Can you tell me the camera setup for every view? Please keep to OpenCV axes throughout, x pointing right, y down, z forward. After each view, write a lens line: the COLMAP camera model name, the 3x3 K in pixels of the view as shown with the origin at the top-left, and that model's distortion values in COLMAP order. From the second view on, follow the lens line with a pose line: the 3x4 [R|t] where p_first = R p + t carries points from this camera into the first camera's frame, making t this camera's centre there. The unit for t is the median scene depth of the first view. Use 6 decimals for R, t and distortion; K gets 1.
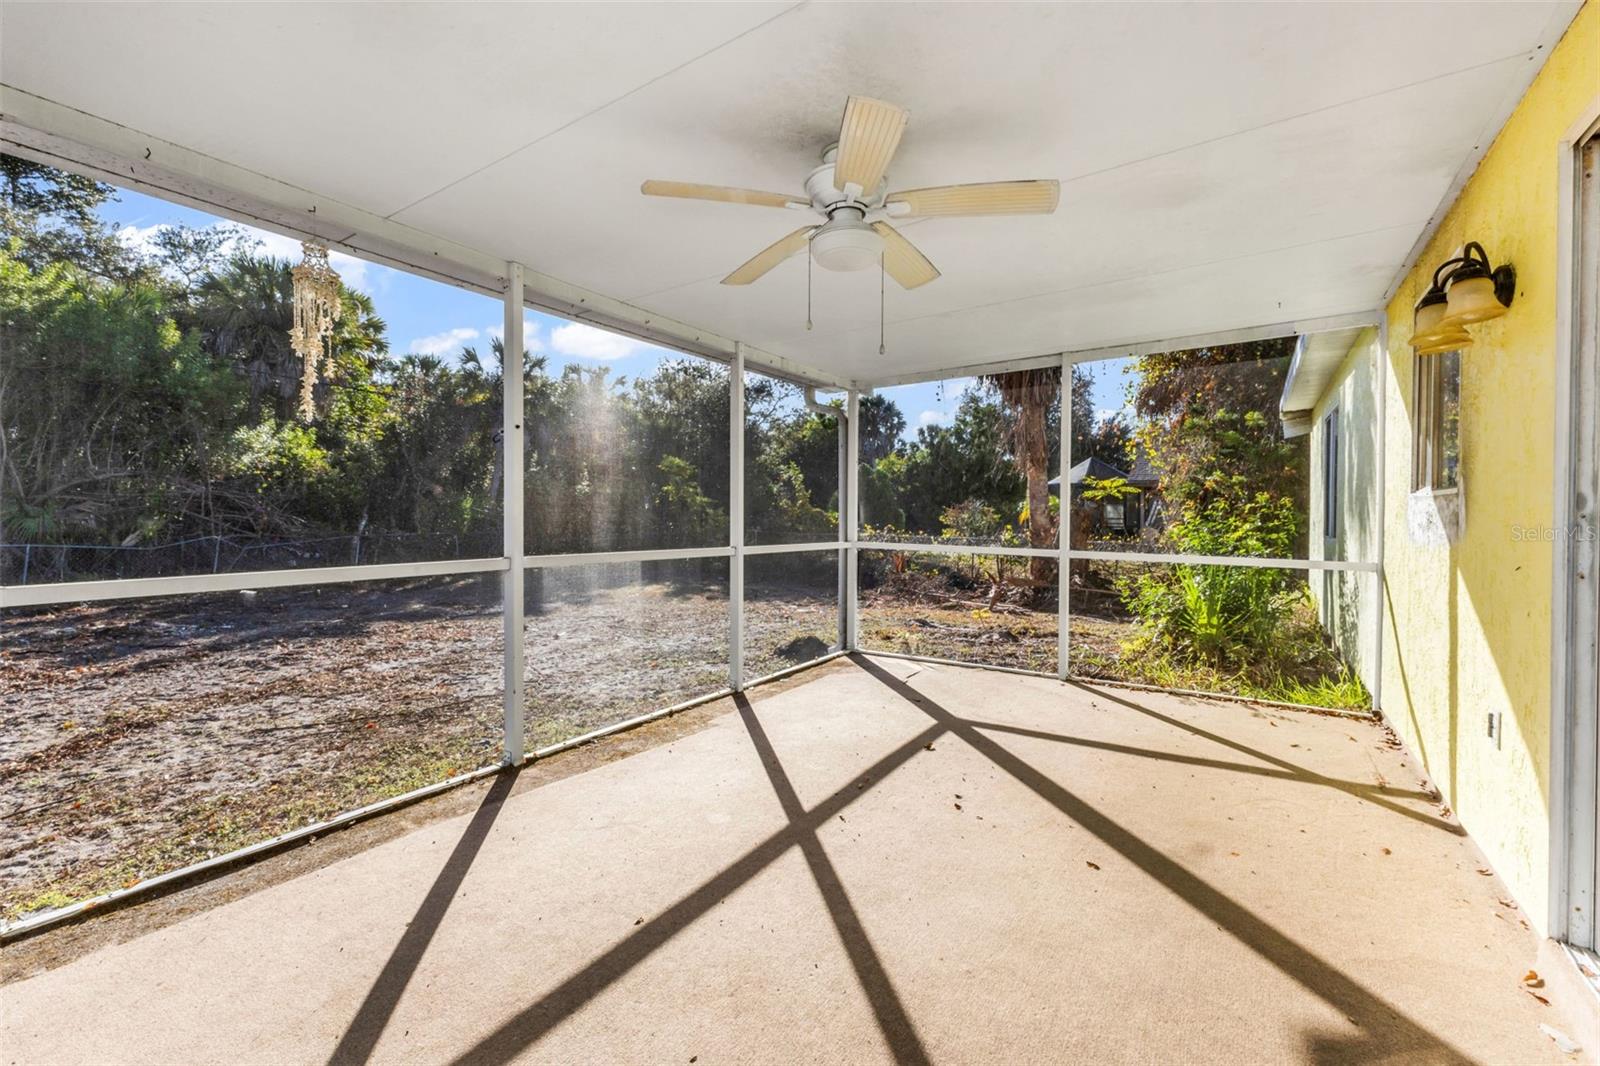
lens RADIAL K [[697.1, 0, 797.7], [0, 697.1, 526.1], [0, 0, 1]] dist [0.002452, 0.000004]
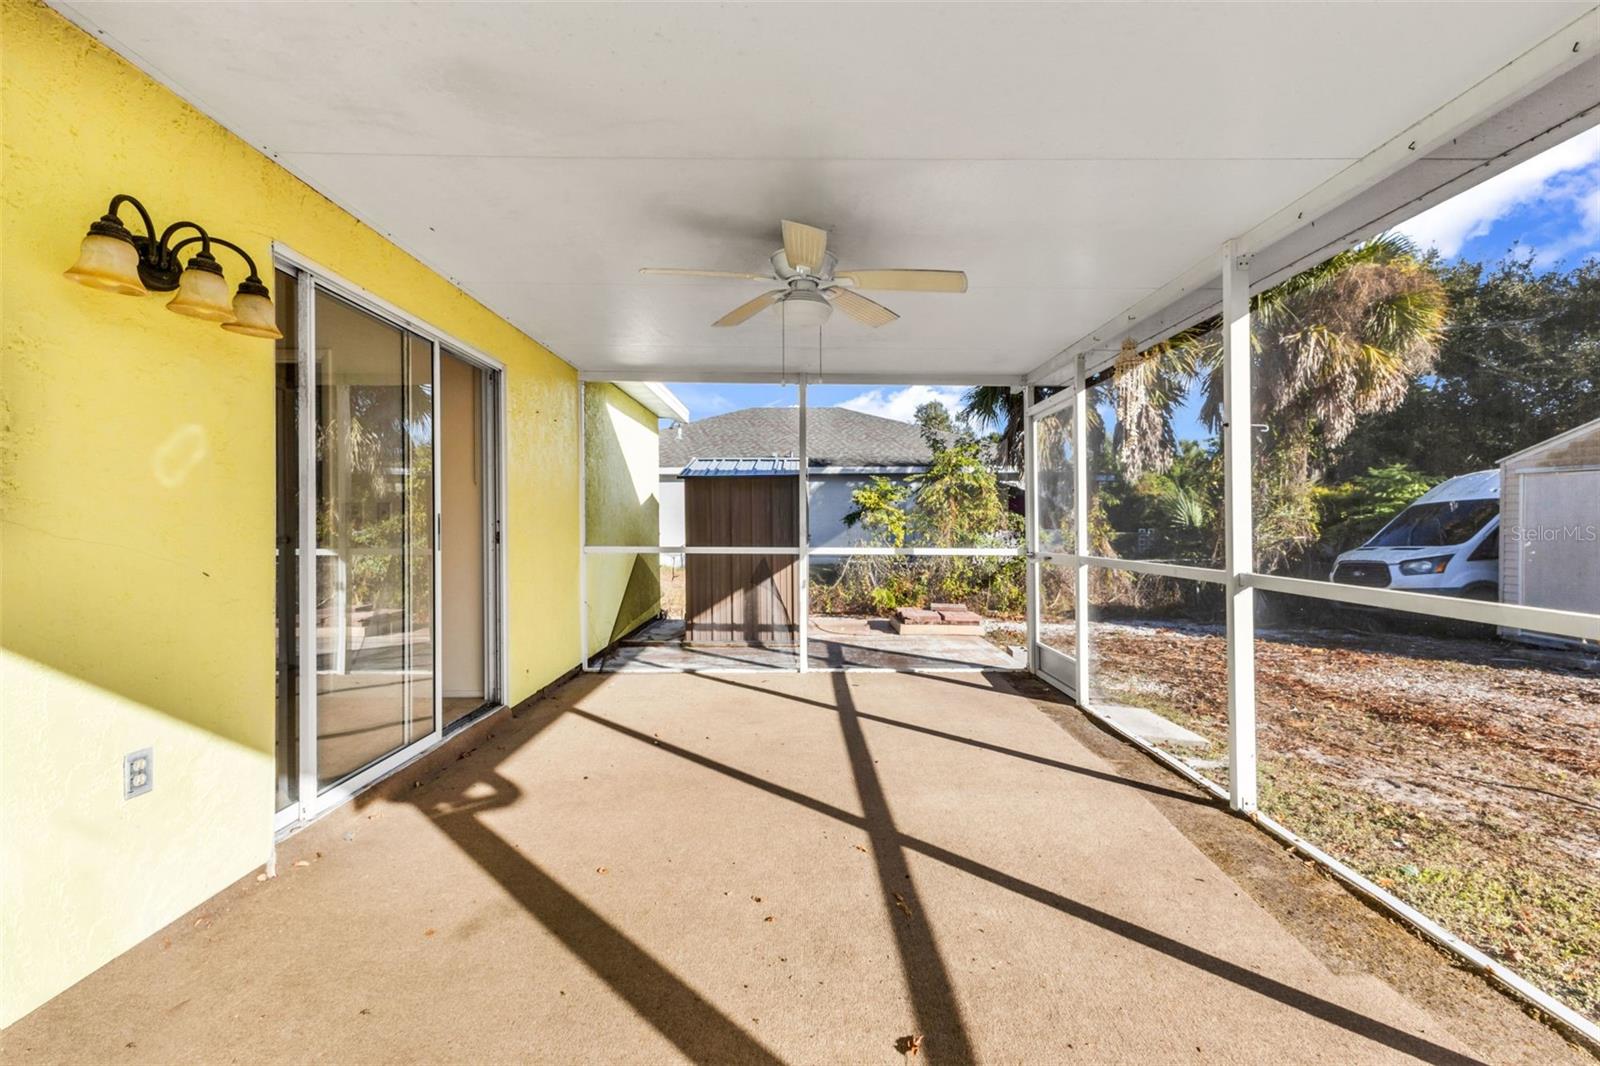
lens RADIAL K [[697.1, 0, 800.3], [0, 697.1, 527.2], [0, 0, 1]] dist [0.002452, 0.000004]
pose [[-0.840072, 0.003523, -0.542464, 0.571126], [-0.006469, 0.999843, 0.016511, -0.022052], [0.542437, 0.017379, -0.839917, 1.556818]]
